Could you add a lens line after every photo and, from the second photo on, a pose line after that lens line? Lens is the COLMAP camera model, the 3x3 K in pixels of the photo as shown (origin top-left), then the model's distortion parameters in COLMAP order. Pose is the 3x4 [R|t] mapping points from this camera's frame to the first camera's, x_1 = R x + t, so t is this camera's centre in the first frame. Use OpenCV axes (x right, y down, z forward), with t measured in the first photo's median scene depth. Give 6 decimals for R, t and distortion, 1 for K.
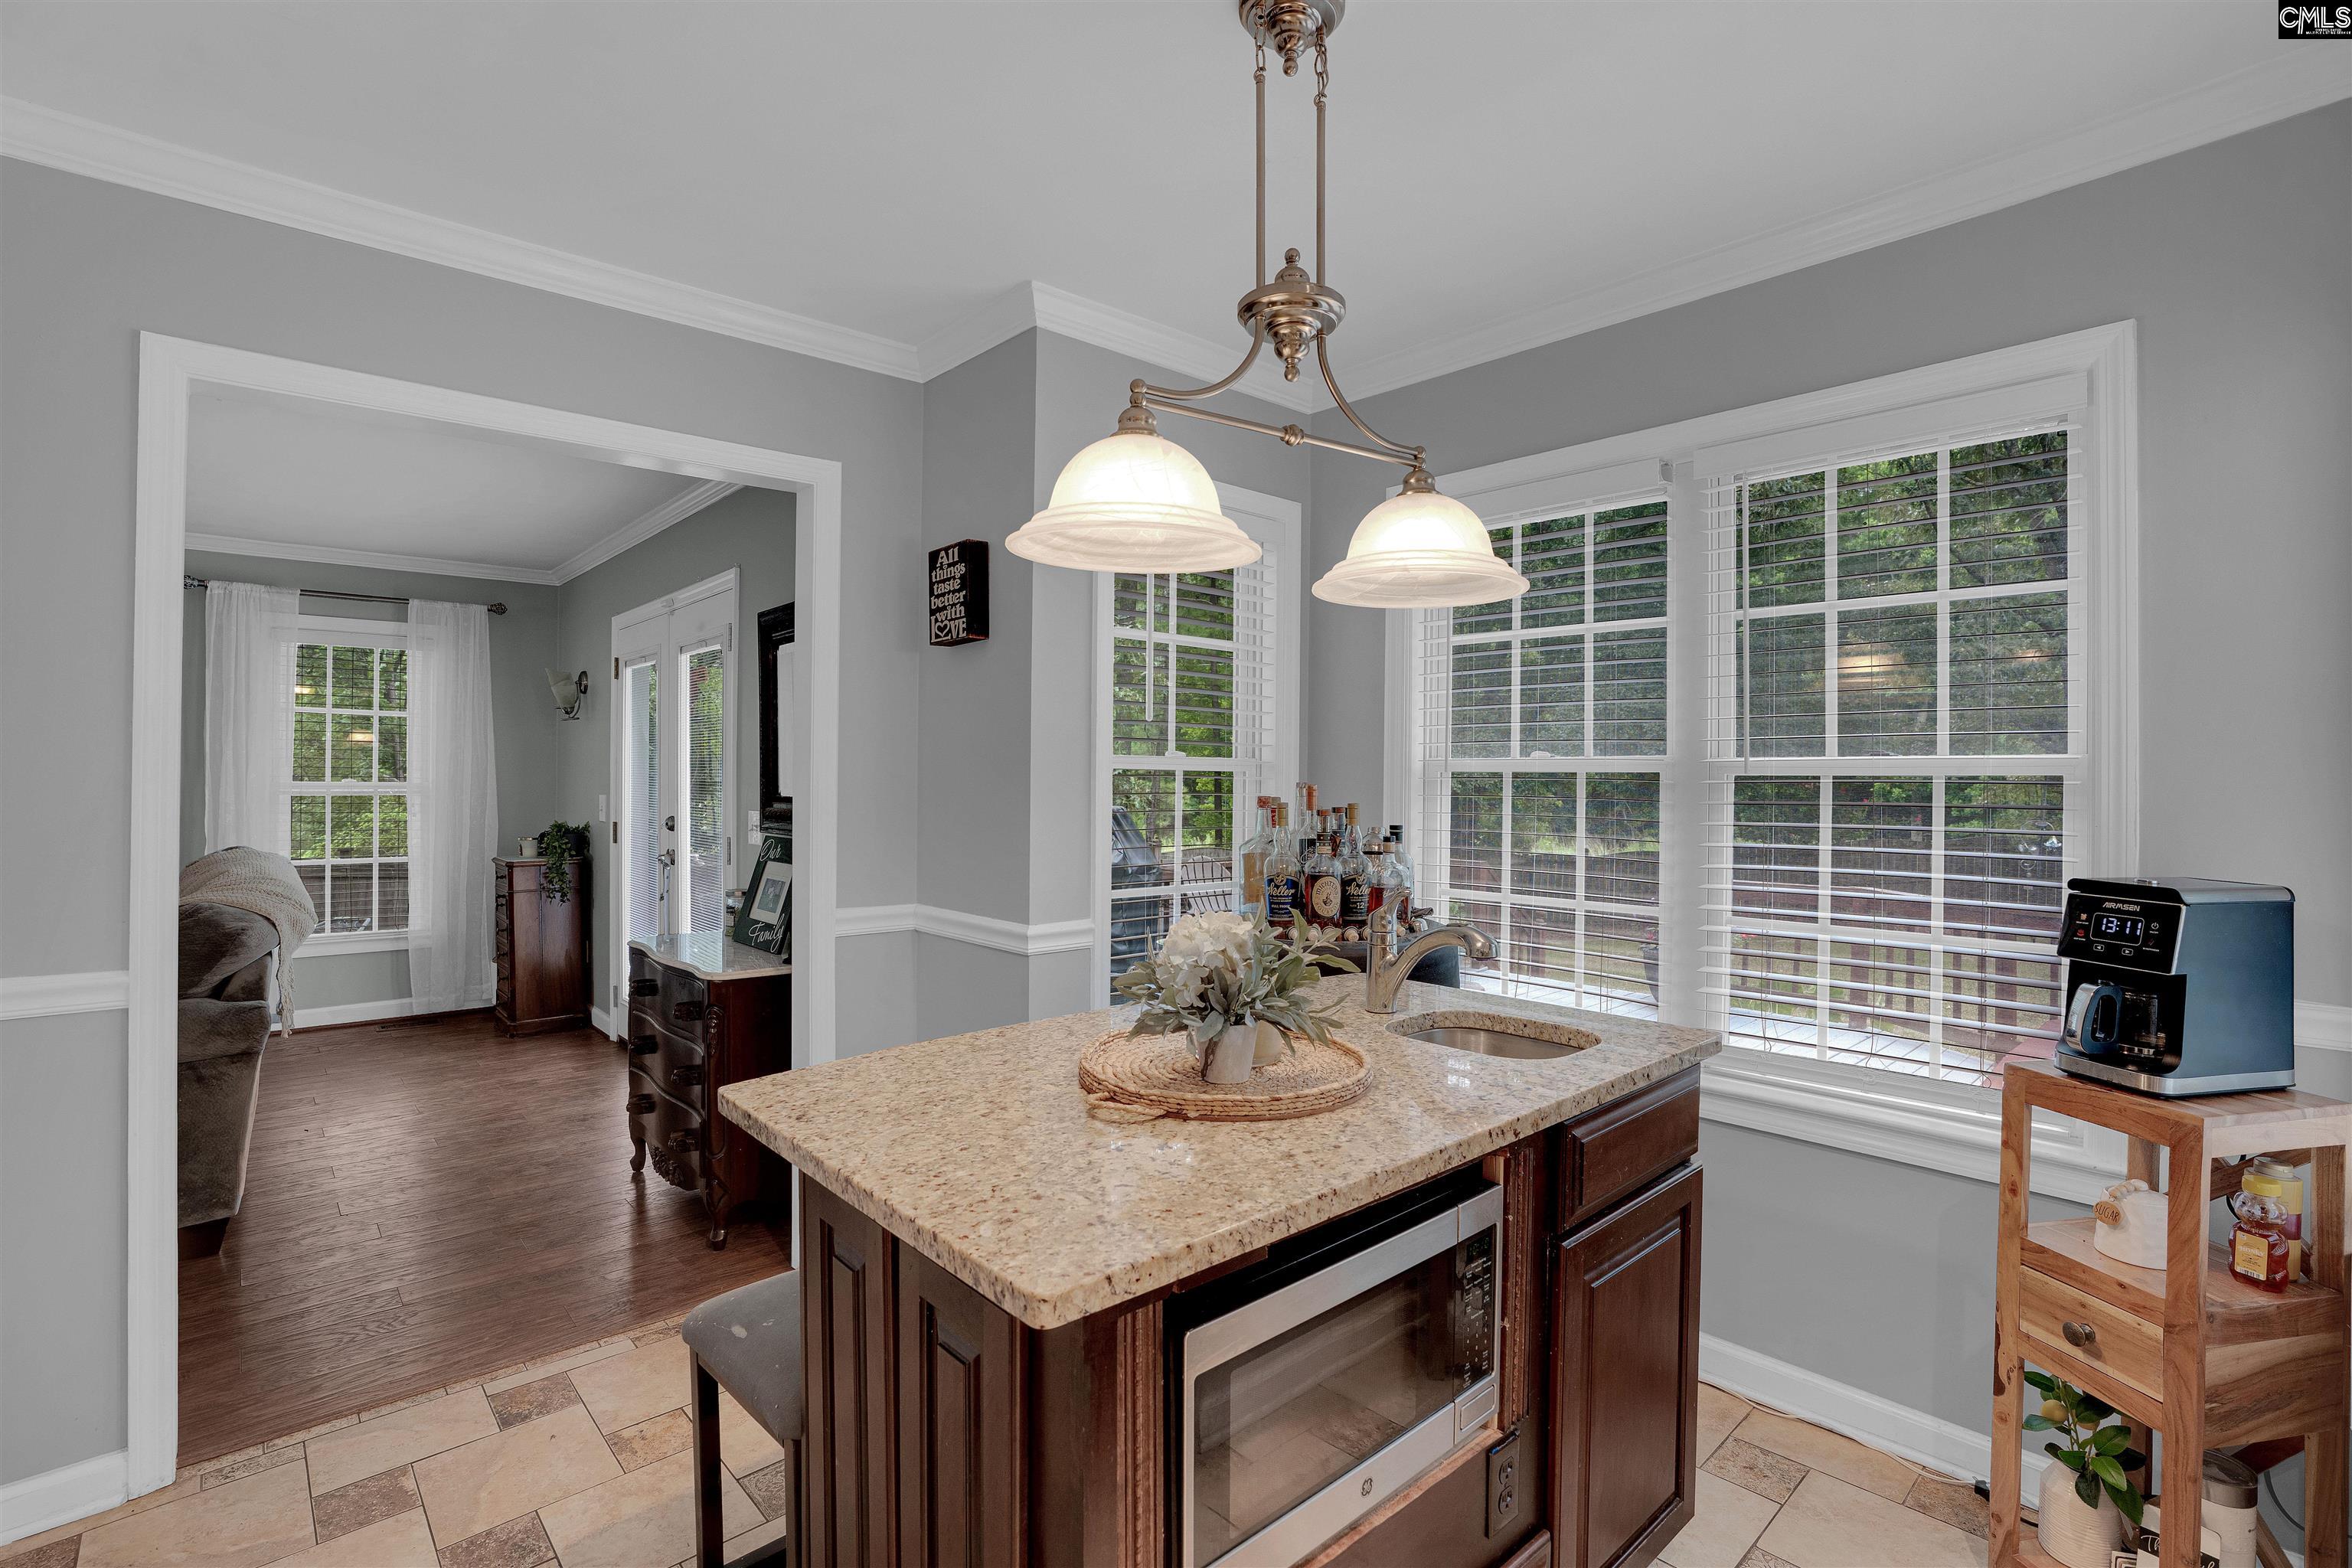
lens RADIAL K [[1085.8, 0, 1172.4], [0, 1085.8, 776.9], [0, 0, 1]] dist [-0.002917, -0.000215]
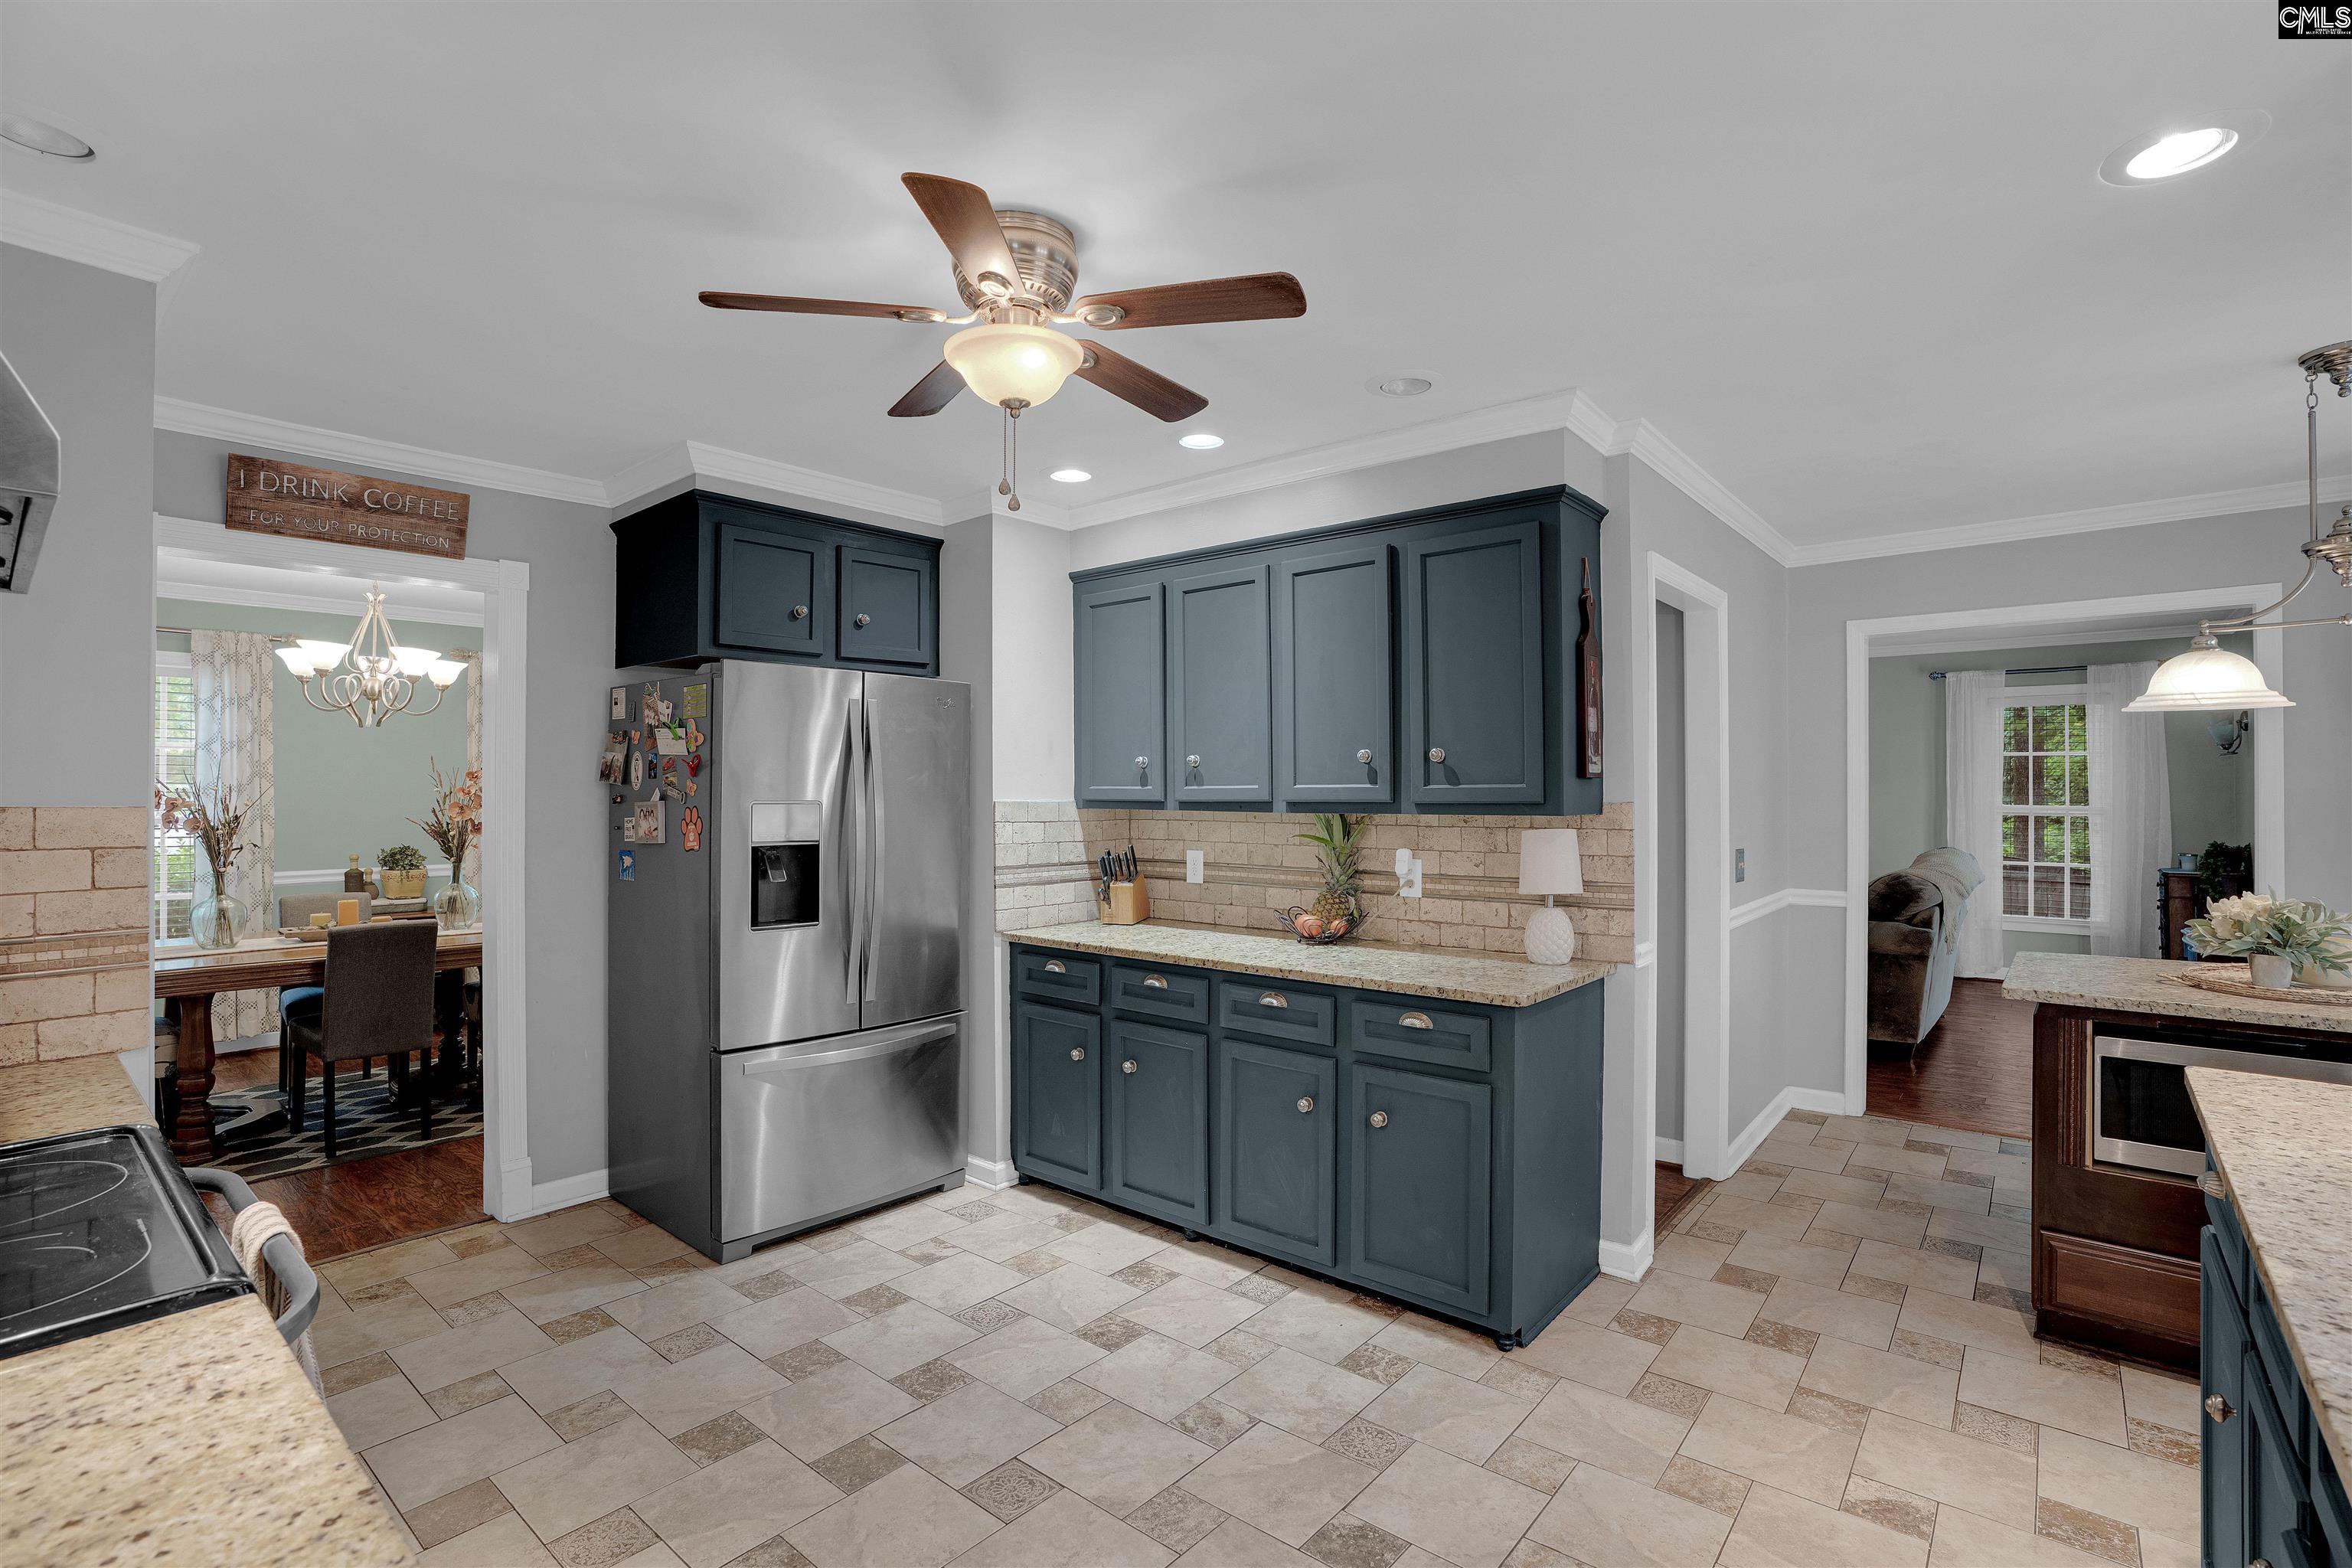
lens RADIAL K [[1085.8, 0, 1167.9], [0, 1085.8, 787.5], [0, 0, 1]] dist [-0.002917, -0.000215]
pose [[0.154942, -0.007650, -0.987894, 0.407288], [0.001504, 0.999971, -0.007507, -0.009660], [0.987922, -0.000322, 0.154949, -0.291090]]
